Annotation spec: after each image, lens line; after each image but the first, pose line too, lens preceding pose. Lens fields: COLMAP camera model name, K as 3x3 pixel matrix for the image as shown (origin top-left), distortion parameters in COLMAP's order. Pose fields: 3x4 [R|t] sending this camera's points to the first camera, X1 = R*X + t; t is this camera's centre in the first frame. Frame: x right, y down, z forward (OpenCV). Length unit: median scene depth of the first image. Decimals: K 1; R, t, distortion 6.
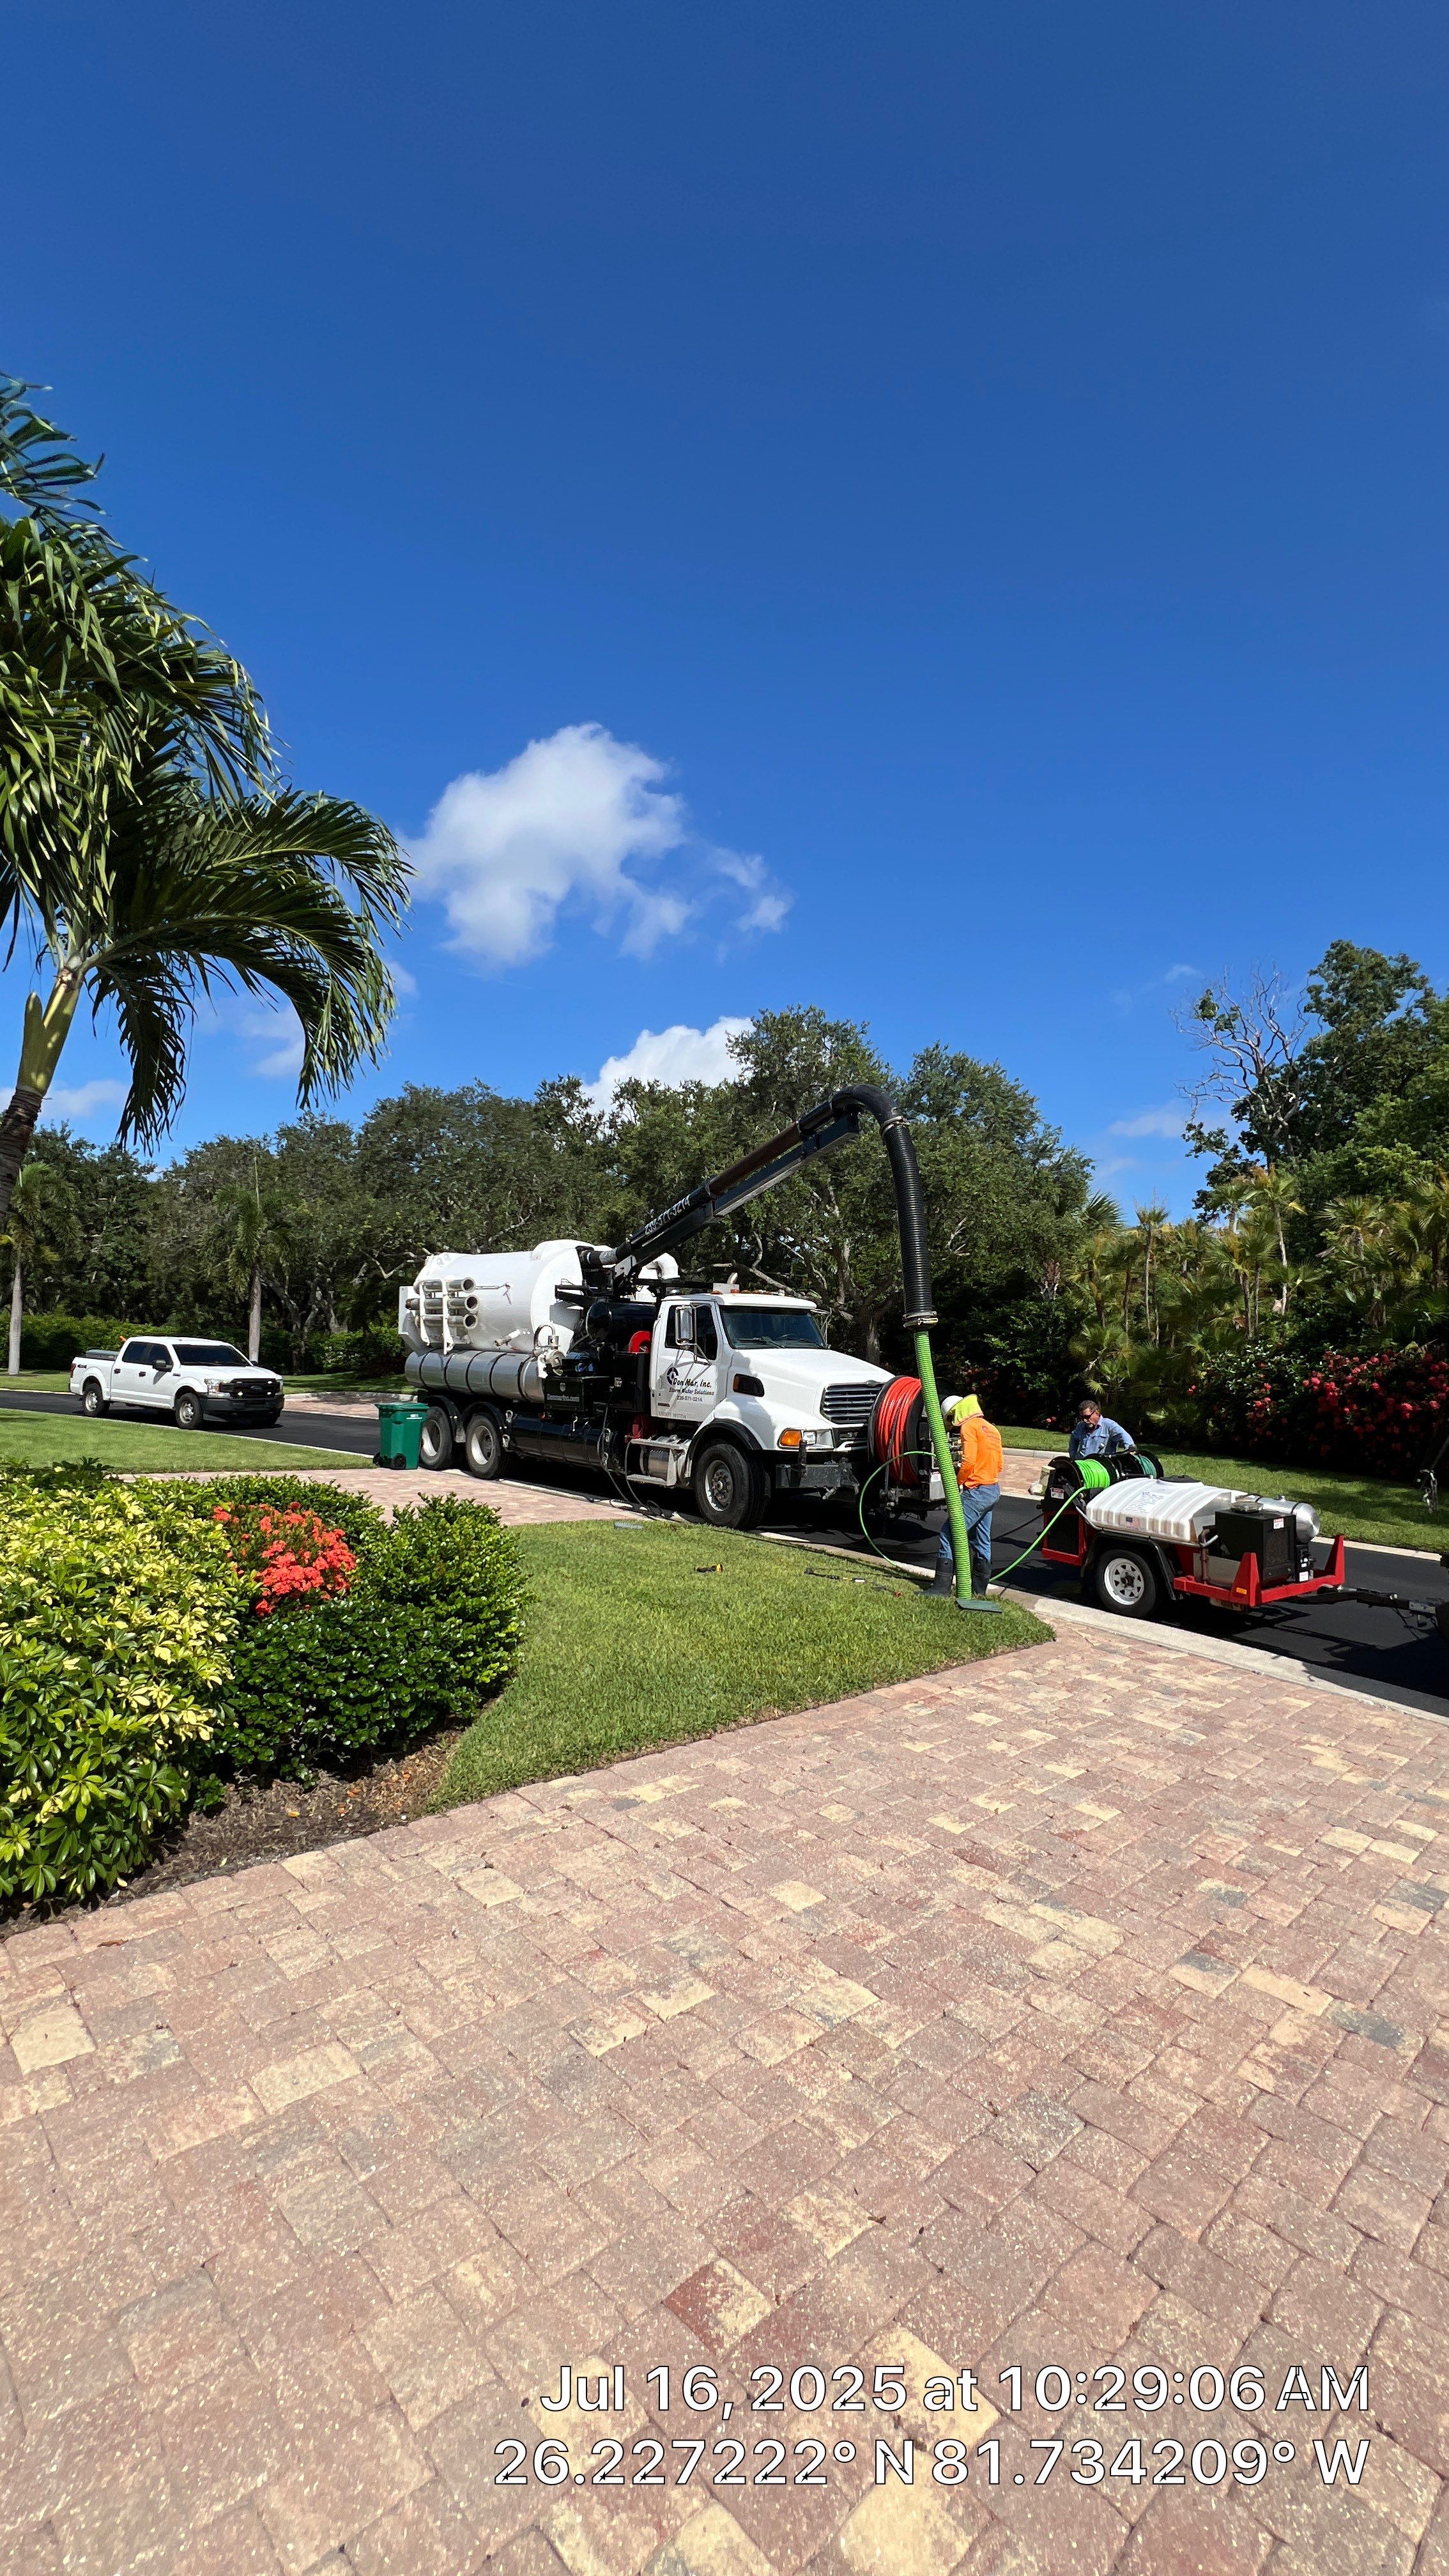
lens RADIAL K [[1047.2, 0, 735.2], [0, 1047.2, 1292.0], [0, 0, 1]] dist [-0.003409, 0.001787]
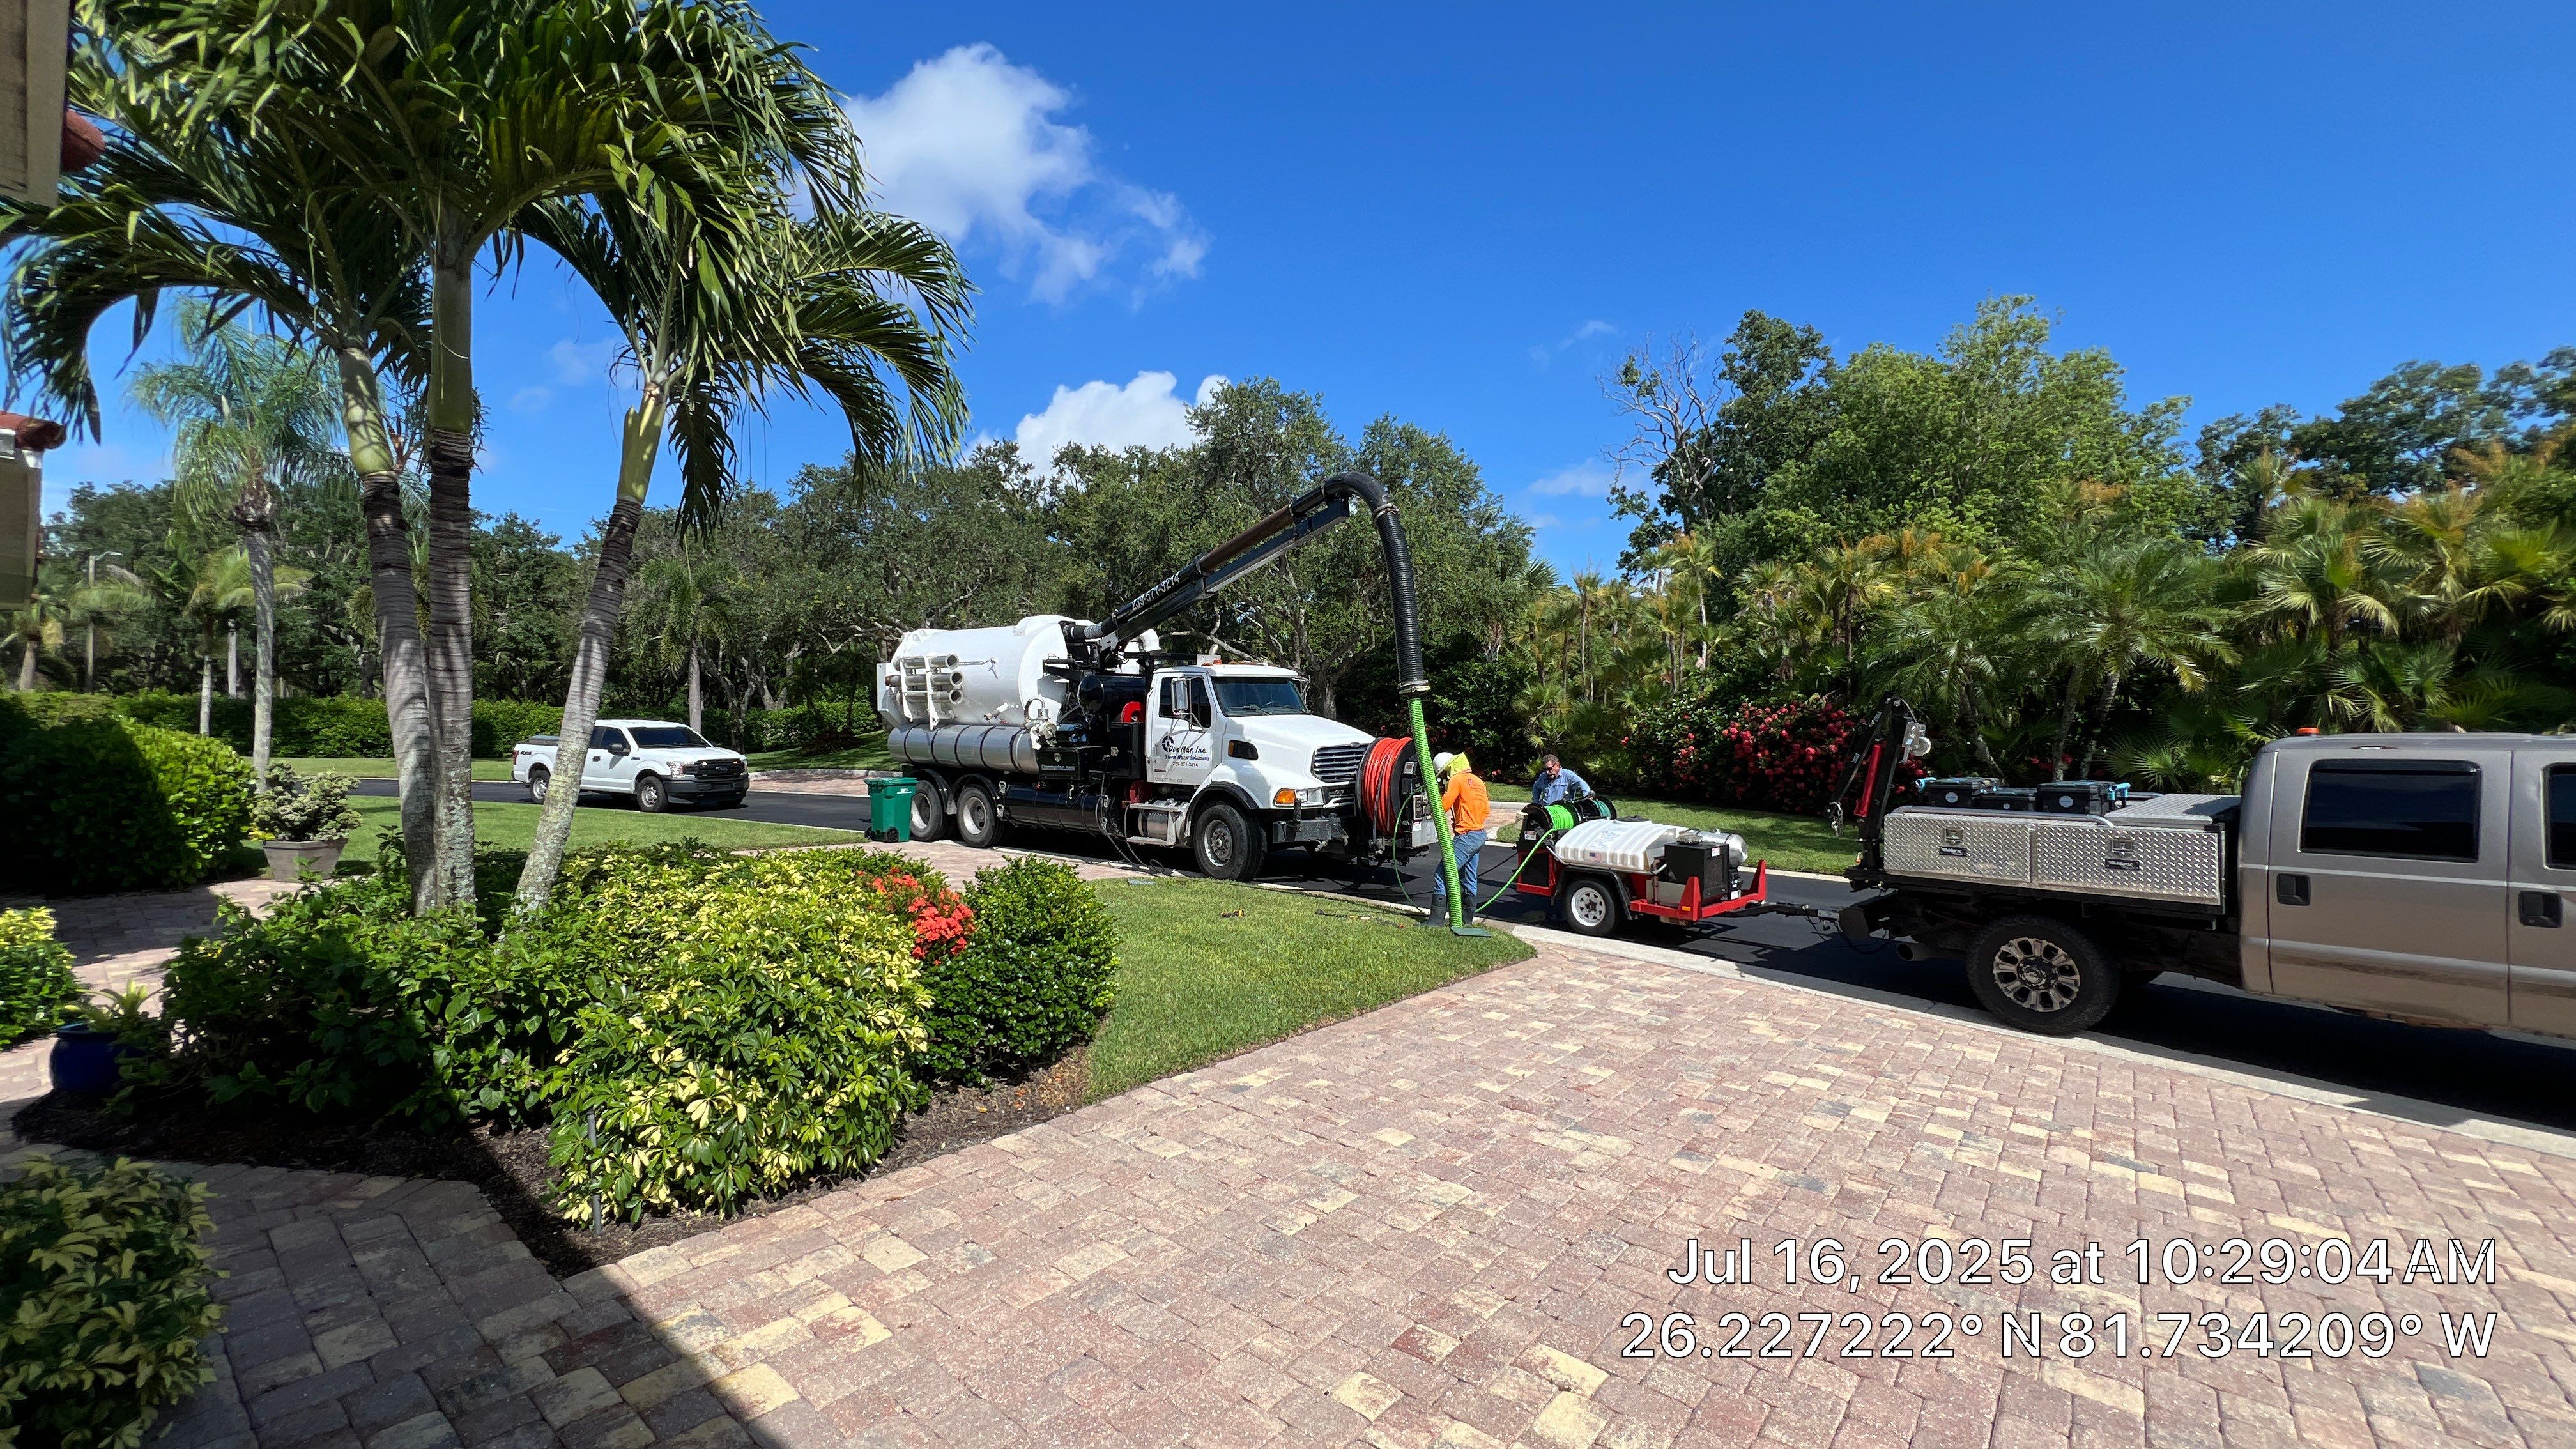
lens RADIAL K [[1047.2, 0, 1288.6], [0, 1047.2, 738.5], [0, 0, 1]] dist [-0.003409, 0.001787]
pose [[0.993065, -0.030821, 0.113456, -0.088777], [0.021659, 0.996469, 0.081117, -0.014102], [-0.115556, -0.078097, 0.990226, -0.107825]]
